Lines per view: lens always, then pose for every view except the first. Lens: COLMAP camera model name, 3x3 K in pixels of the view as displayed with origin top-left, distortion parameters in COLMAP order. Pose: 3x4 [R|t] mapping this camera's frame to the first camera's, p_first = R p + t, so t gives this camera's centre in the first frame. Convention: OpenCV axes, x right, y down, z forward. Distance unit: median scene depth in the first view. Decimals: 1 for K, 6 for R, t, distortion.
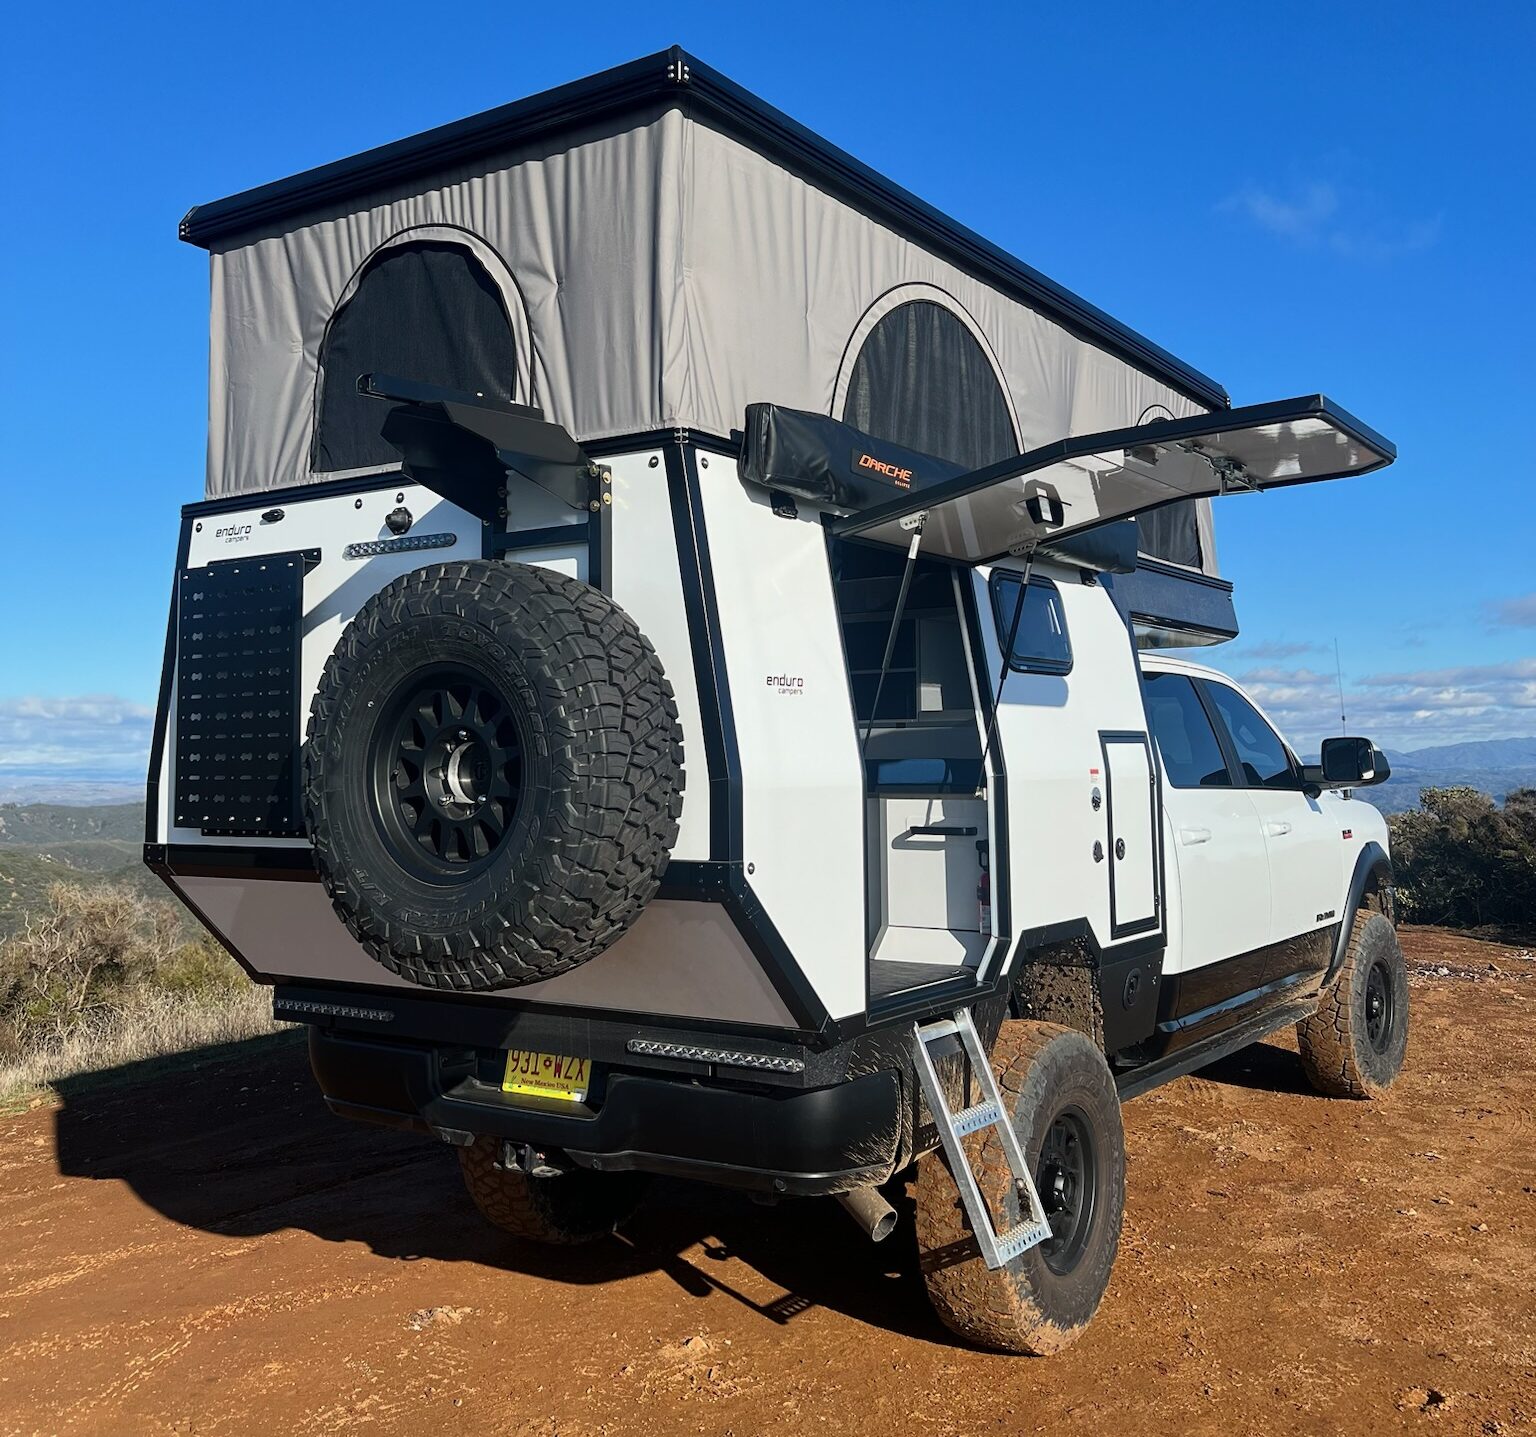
lens RADIAL K [[1524.7, 0, 772.6], [0, 1524.7, 660.9], [0, 0, 1]] dist [0.186475, -0.622177]
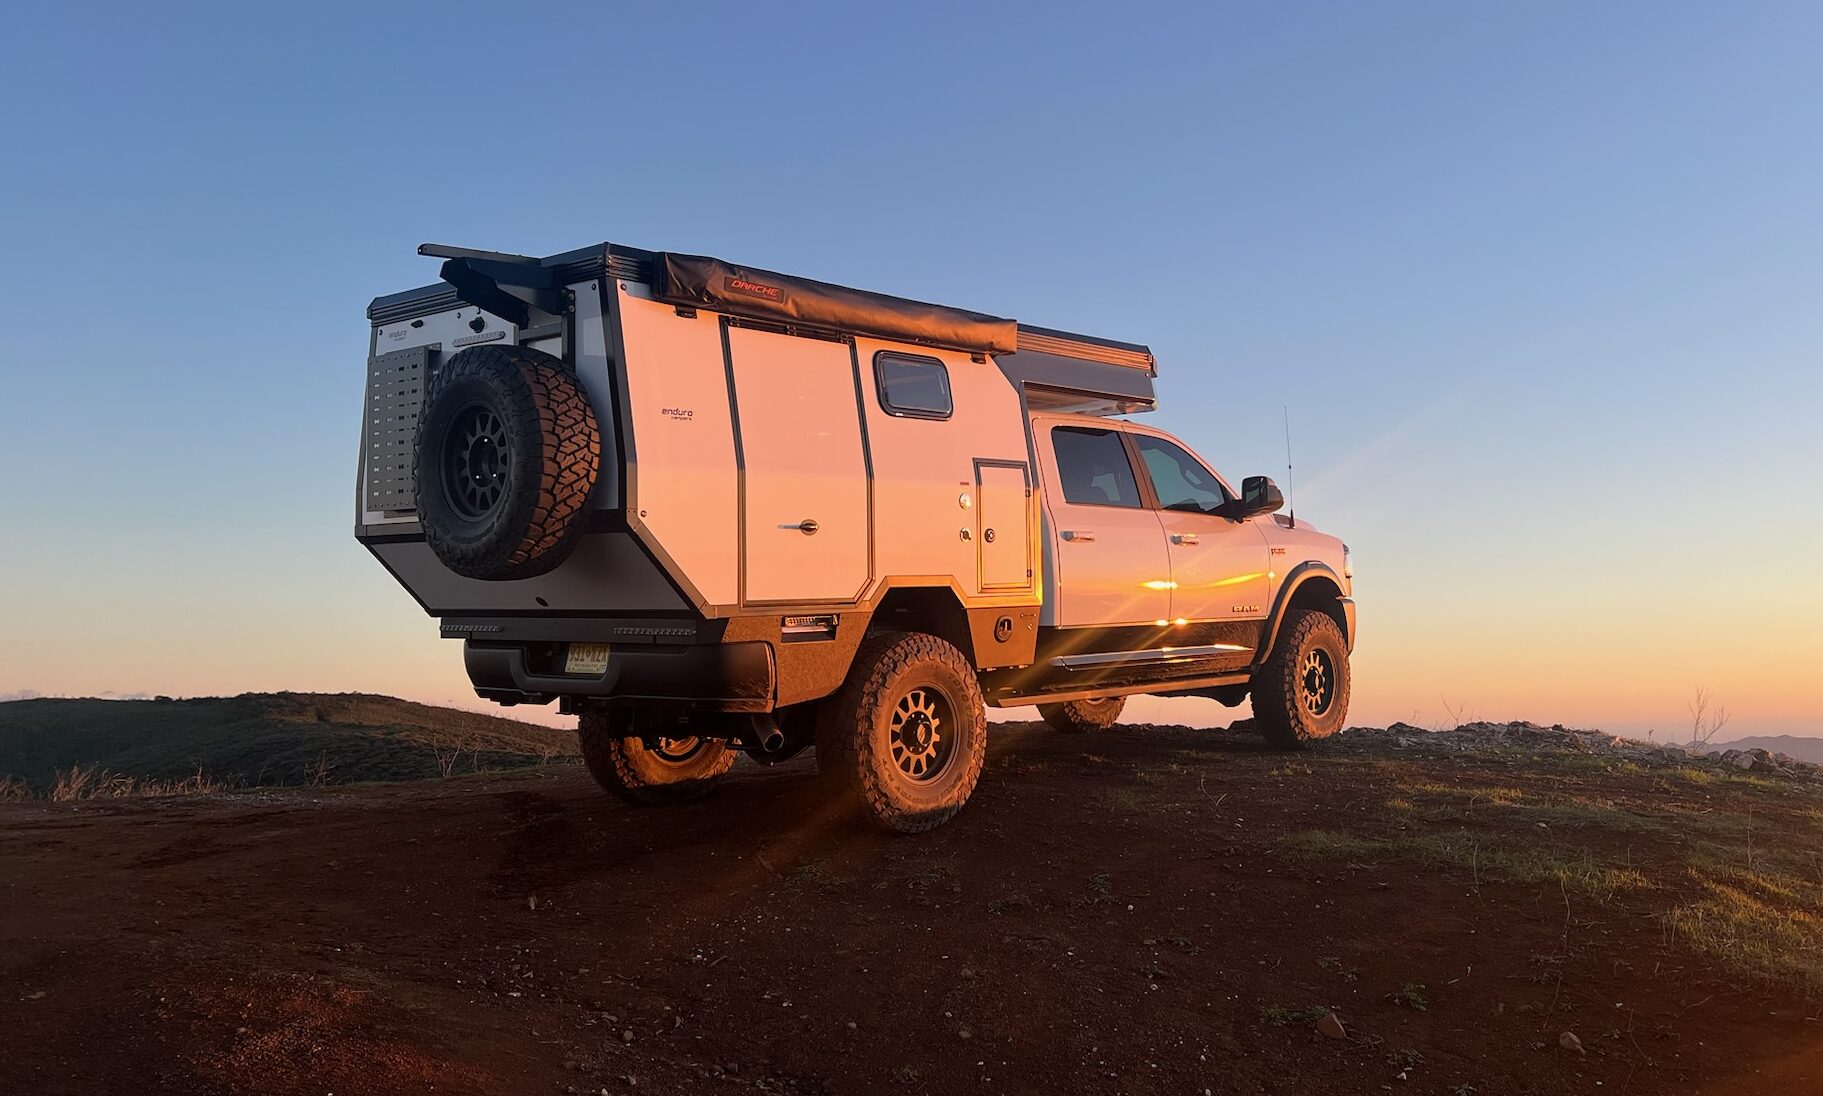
lens RADIAL K [[1352.9, 0, 912.9], [0, 1352.9, 511.4], [0, 0, 1]] dist [0.001141, -0.000147]
pose [[0.996681, -0.006736, -0.081122, 0.390895], [0.010018, 0.999145, 0.040113, 0.065675], [0.080782, -0.040792, 0.995897, -0.505353]]
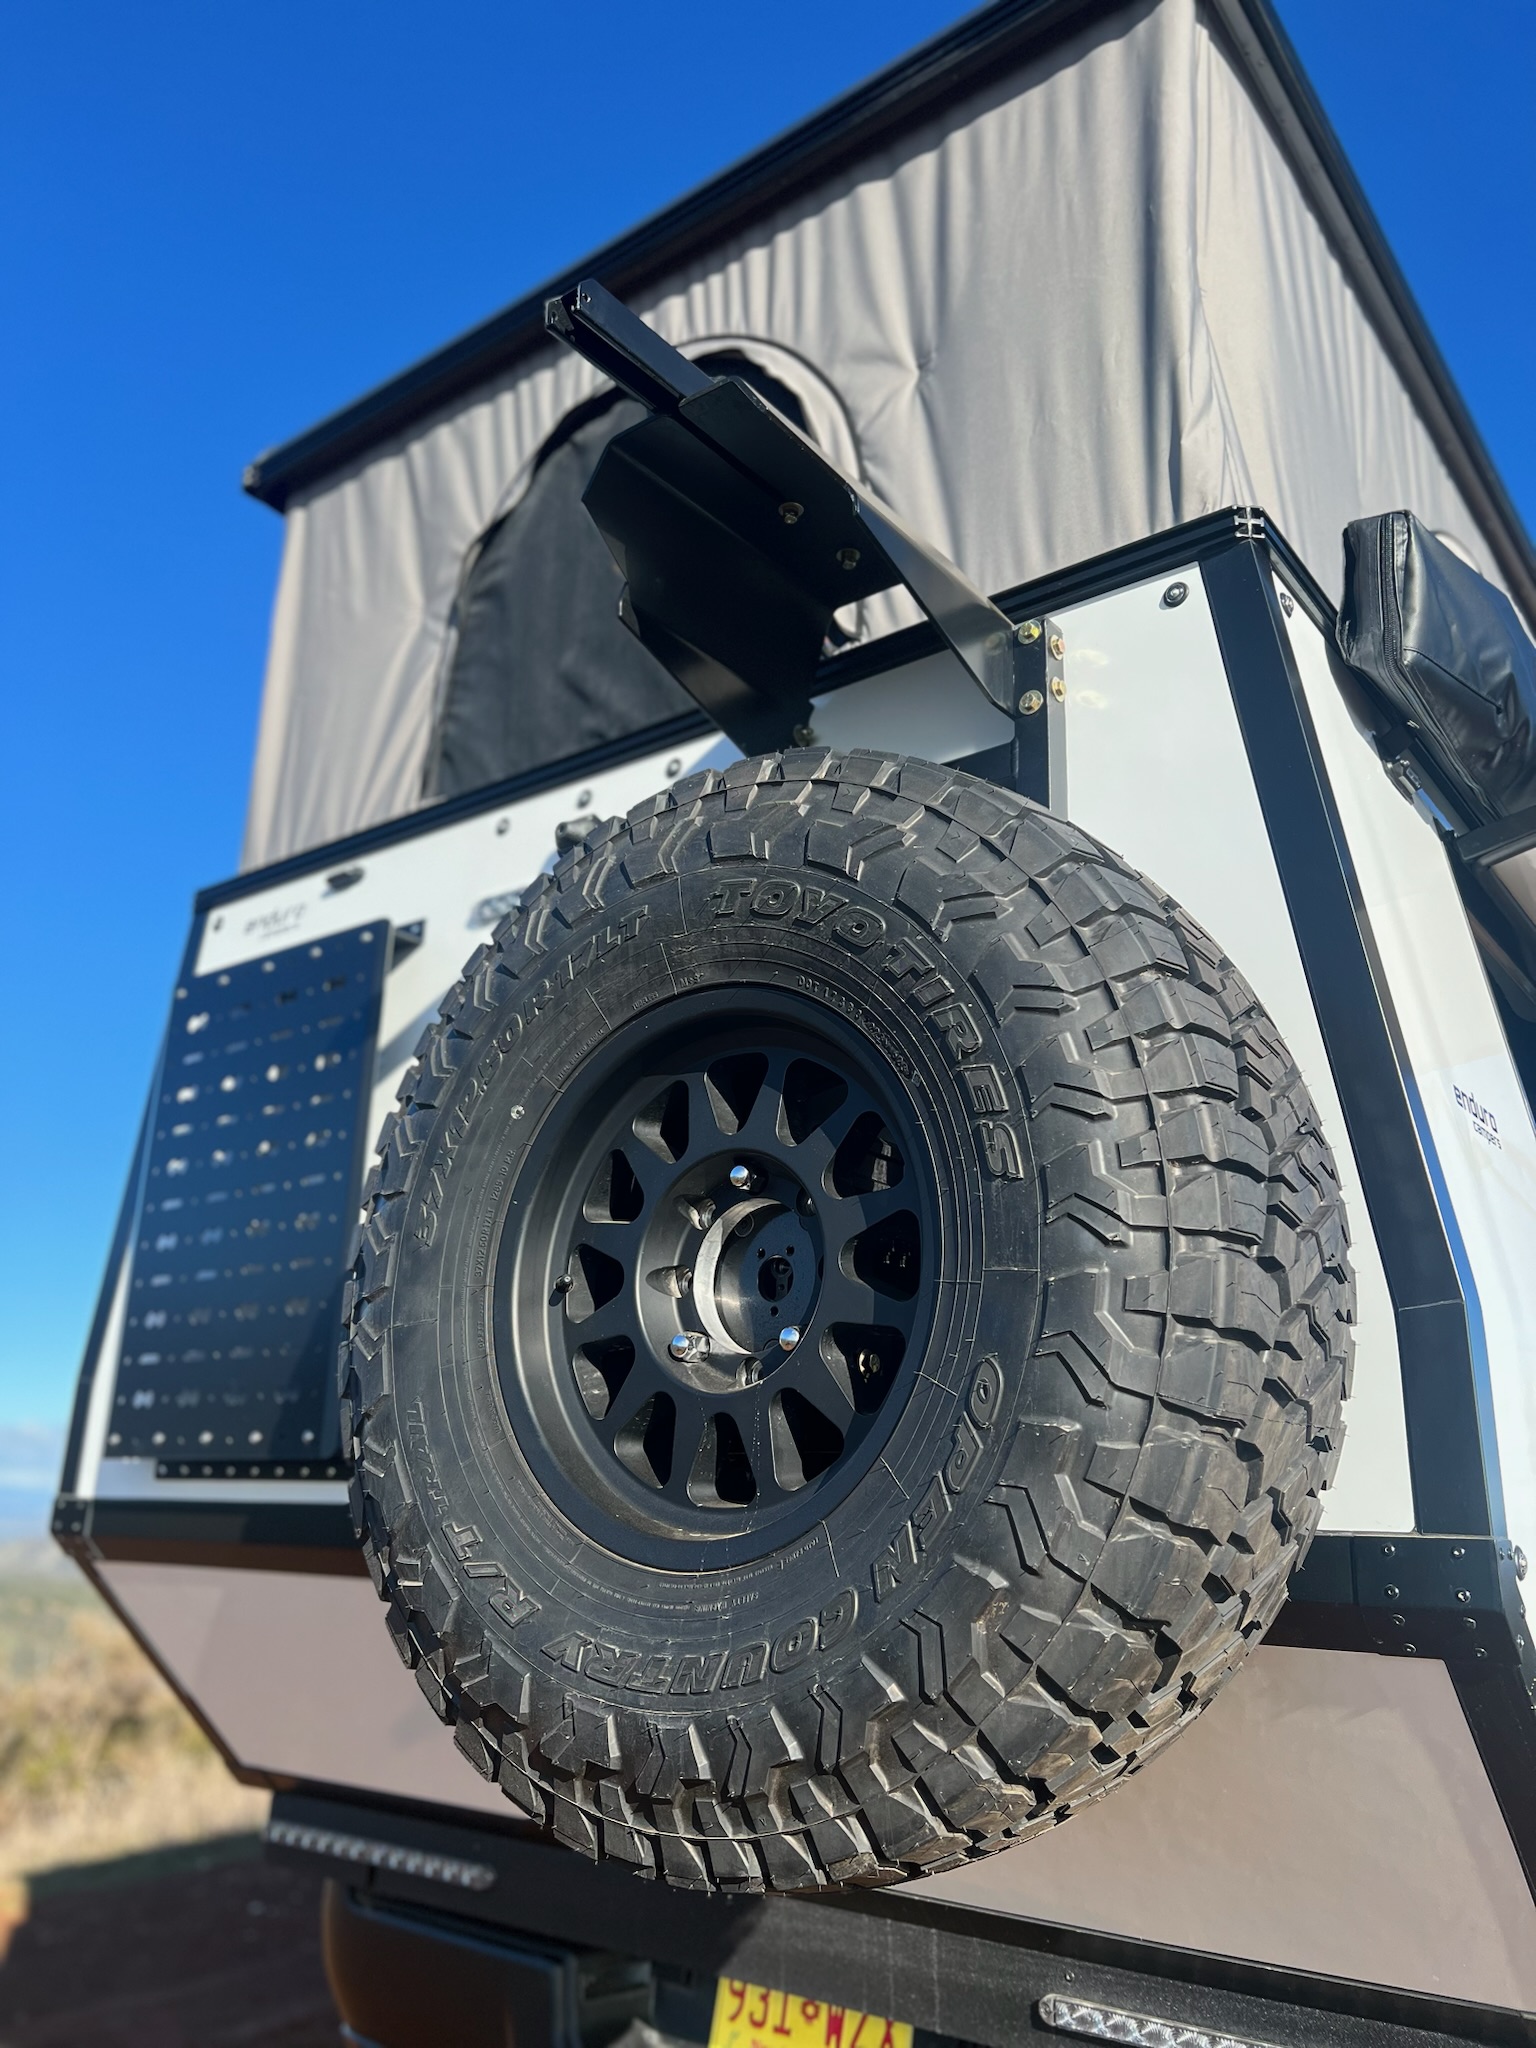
lens RADIAL K [[1572.4, 0, 768.0], [0, 1572.4, 1024.0], [0, 0, 1]] dist [0.069974, -0.134362]
pose [[0.997530, 0.015902, -0.068412, -0.158052], [-0.031257, 0.972771, -0.229651, 0.097649], [0.062897, 0.231222, 0.970866, 0.561799]]
